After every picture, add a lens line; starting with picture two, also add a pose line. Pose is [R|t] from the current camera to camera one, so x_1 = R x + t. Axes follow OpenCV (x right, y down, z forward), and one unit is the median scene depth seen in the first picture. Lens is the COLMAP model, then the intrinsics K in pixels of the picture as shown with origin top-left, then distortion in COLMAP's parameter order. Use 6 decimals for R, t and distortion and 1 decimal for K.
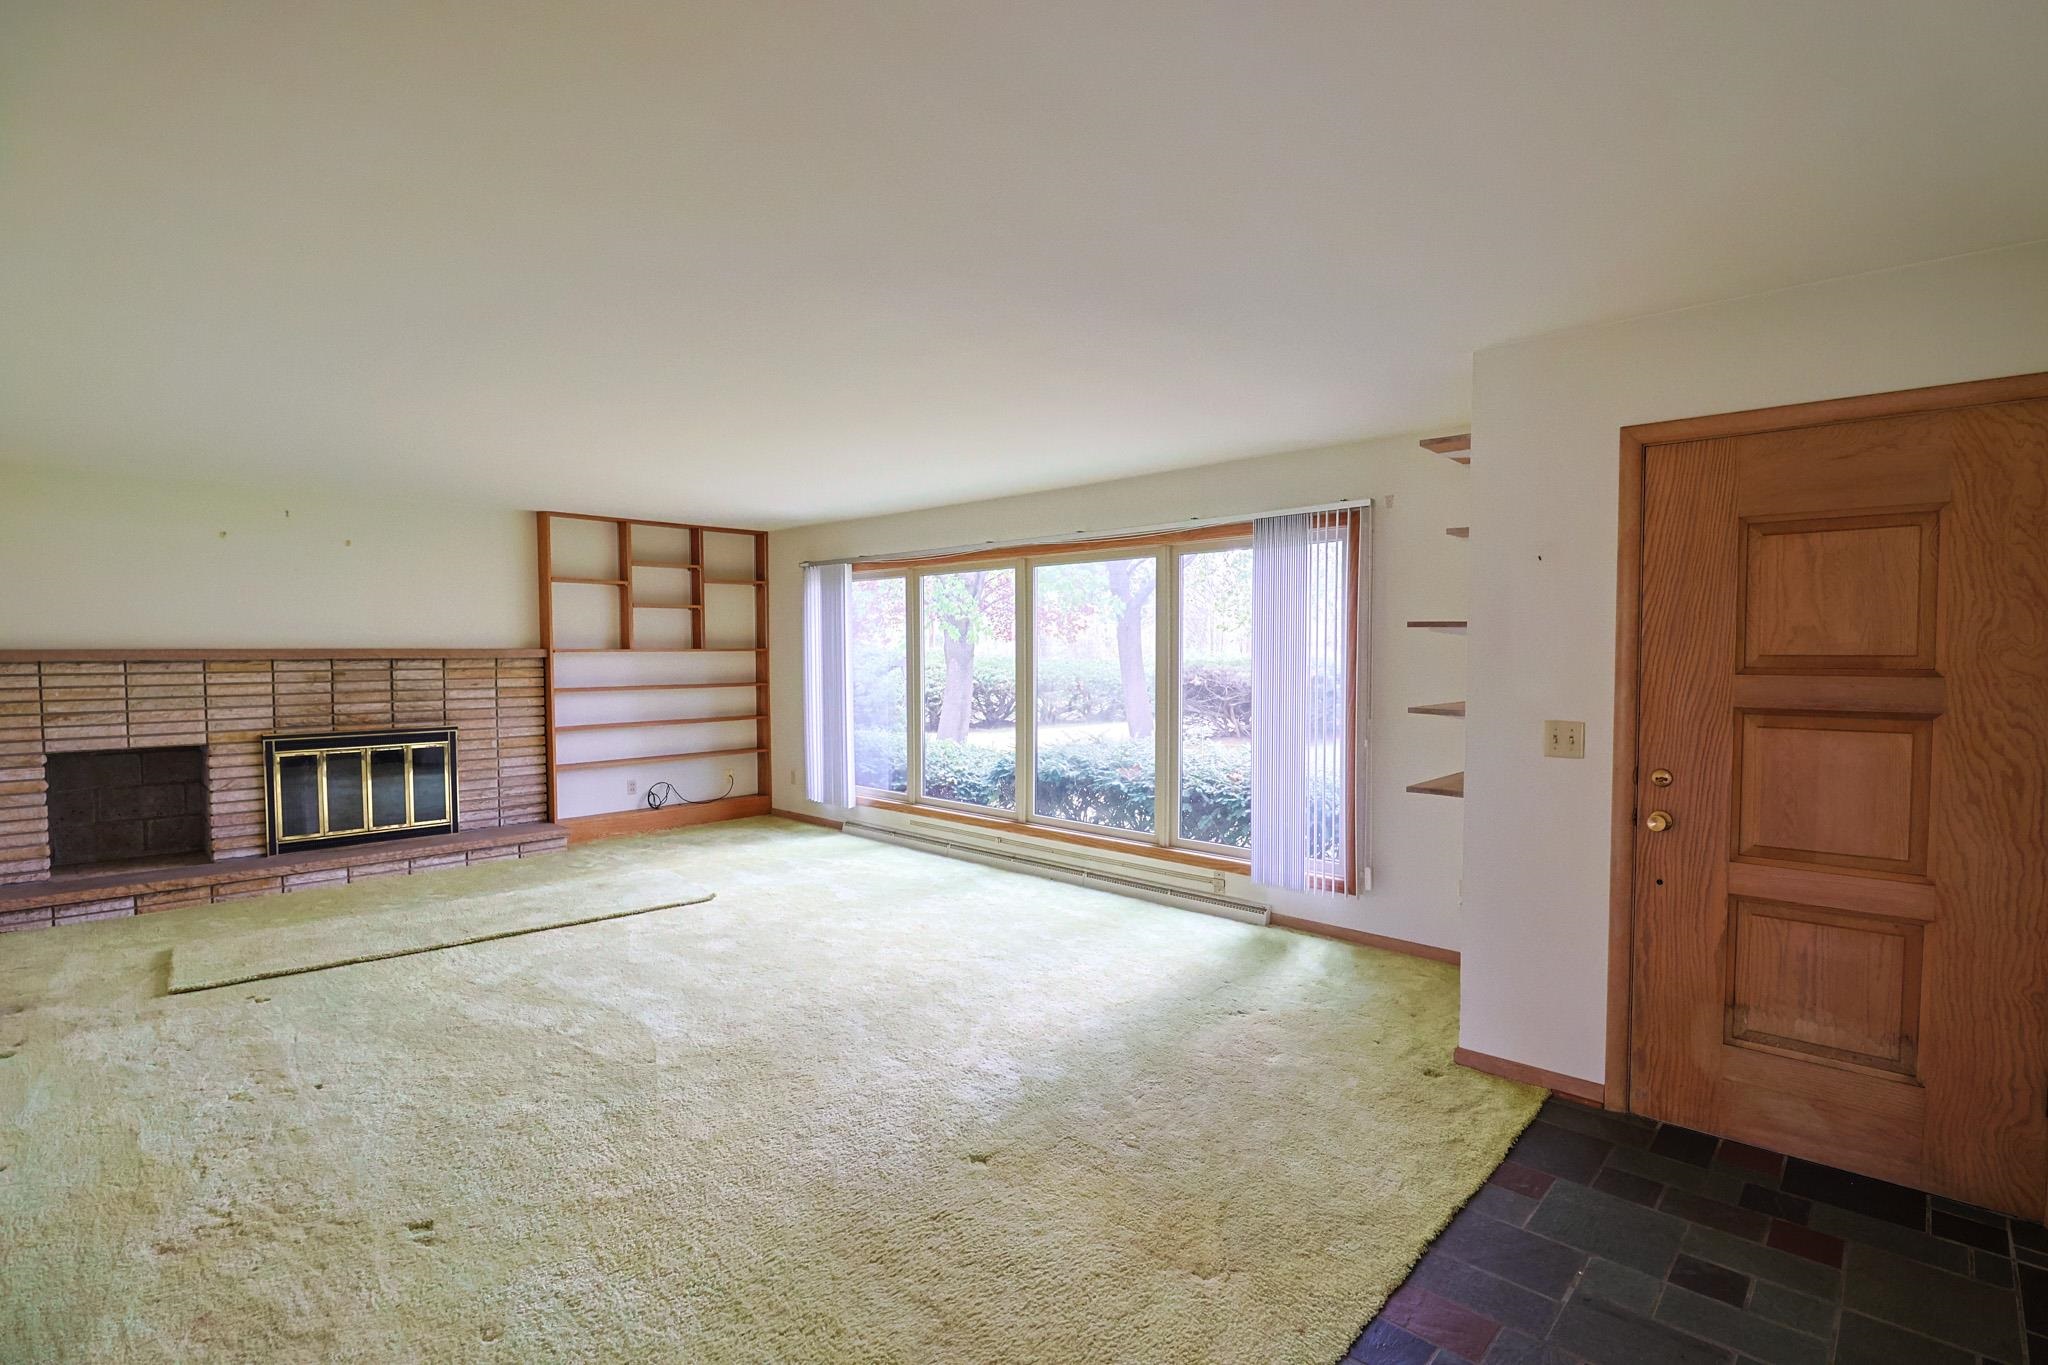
lens RADIAL K [[948.1, 0, 1051.3], [0, 948.1, 687.3], [0, 0, 1]] dist [0.001974, -0.012969]
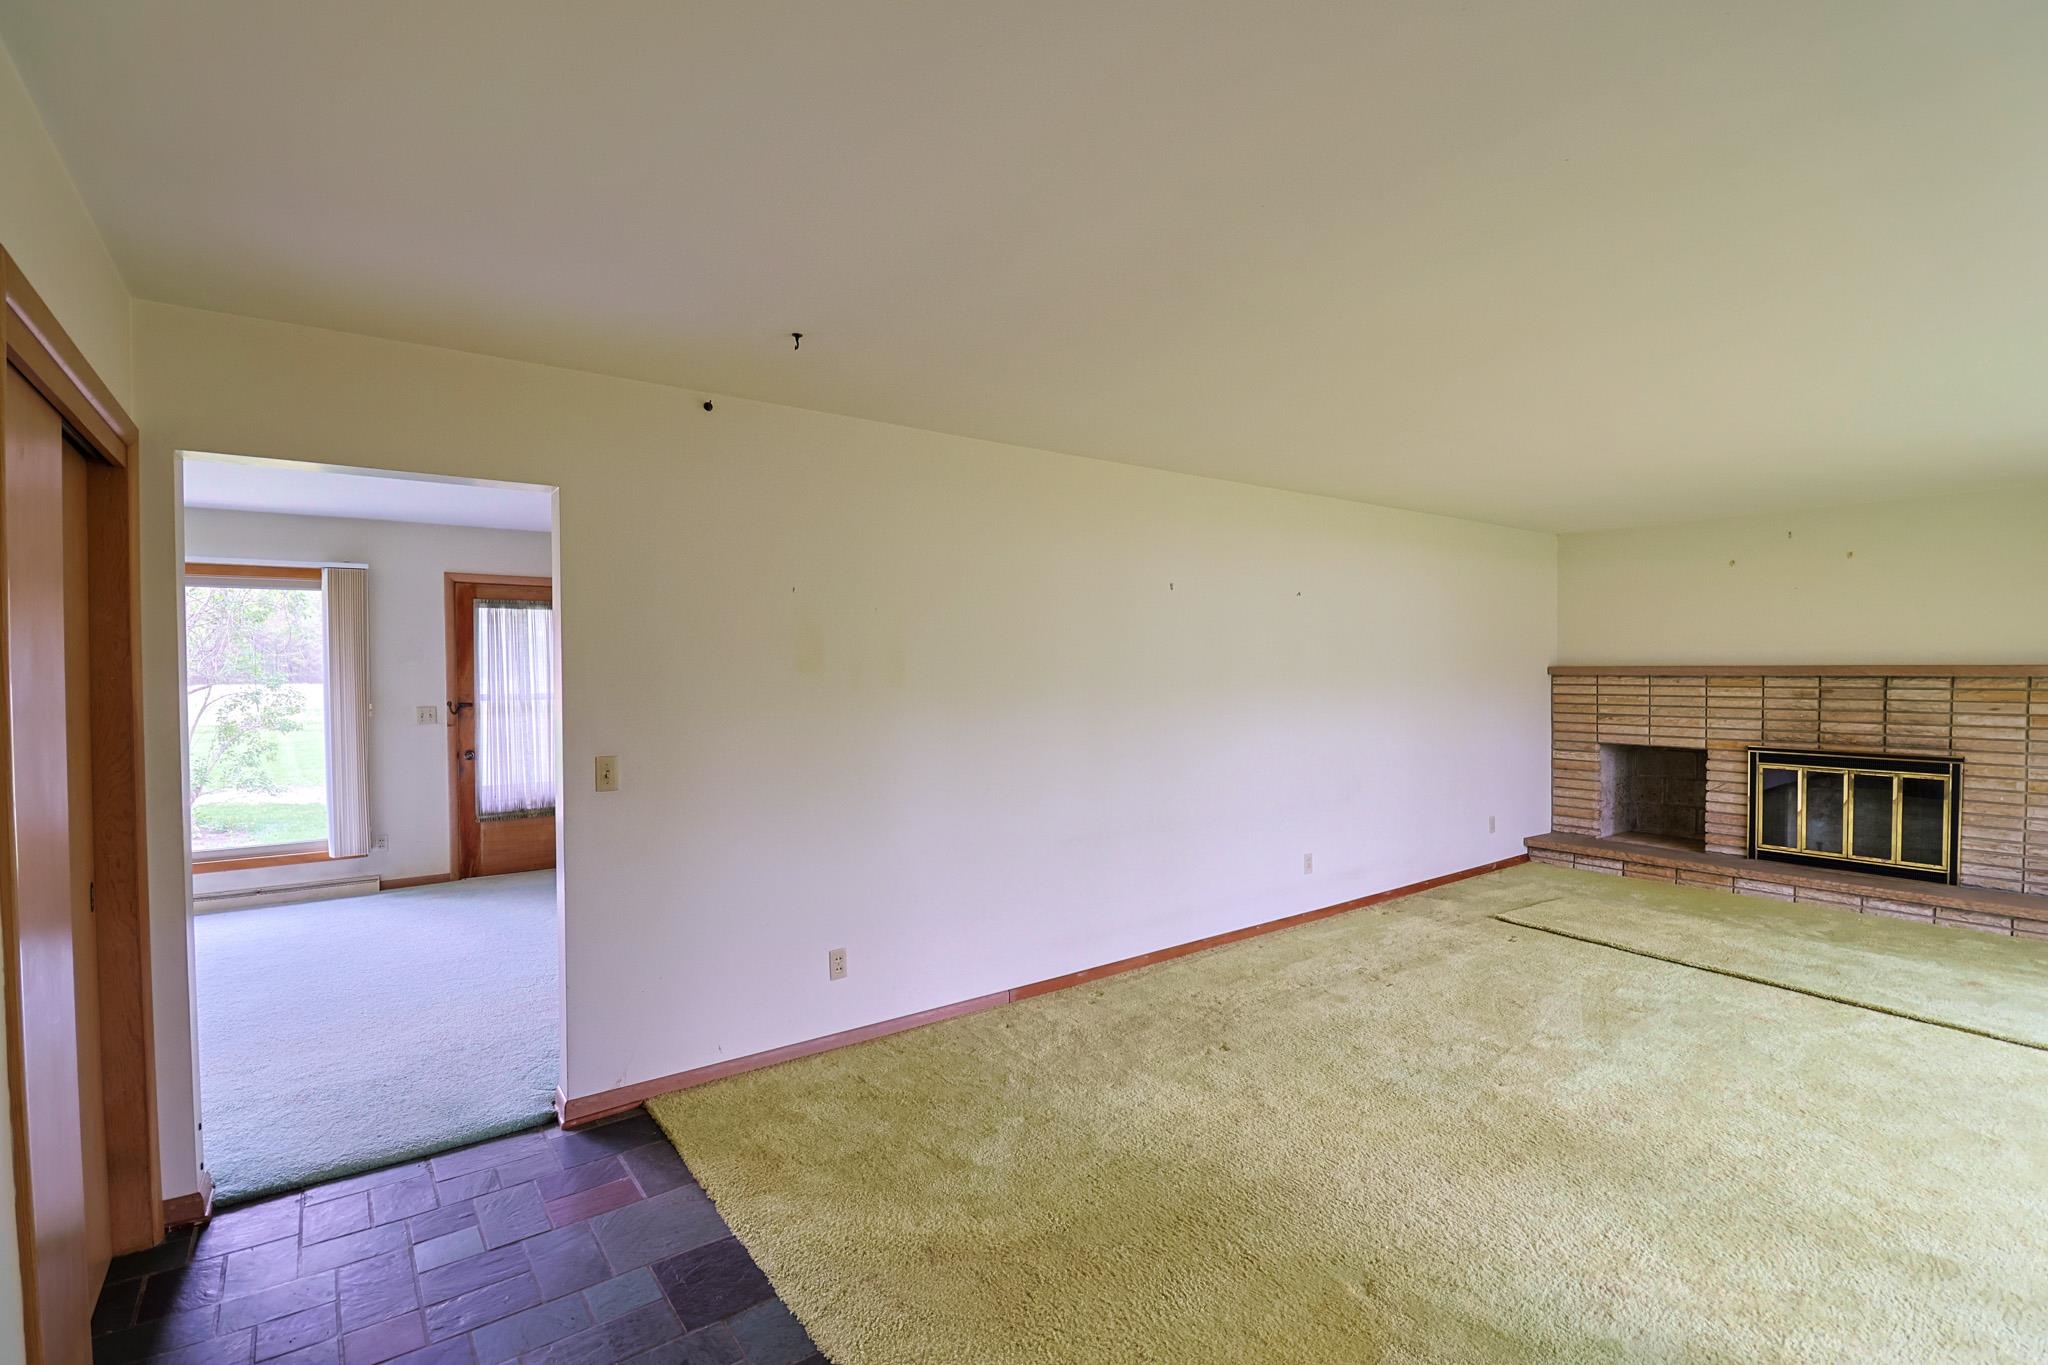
lens RADIAL K [[948.1, 0, 1051.3], [0, 948.1, 687.3], [0, 0, 1]] dist [0.001974, -0.012969]
pose [[-0.171863, 0.022370, -0.984867, 0.361871], [-0.034724, 0.998983, 0.028750, -0.019294], [0.984509, 0.039140, -0.170911, 0.396990]]
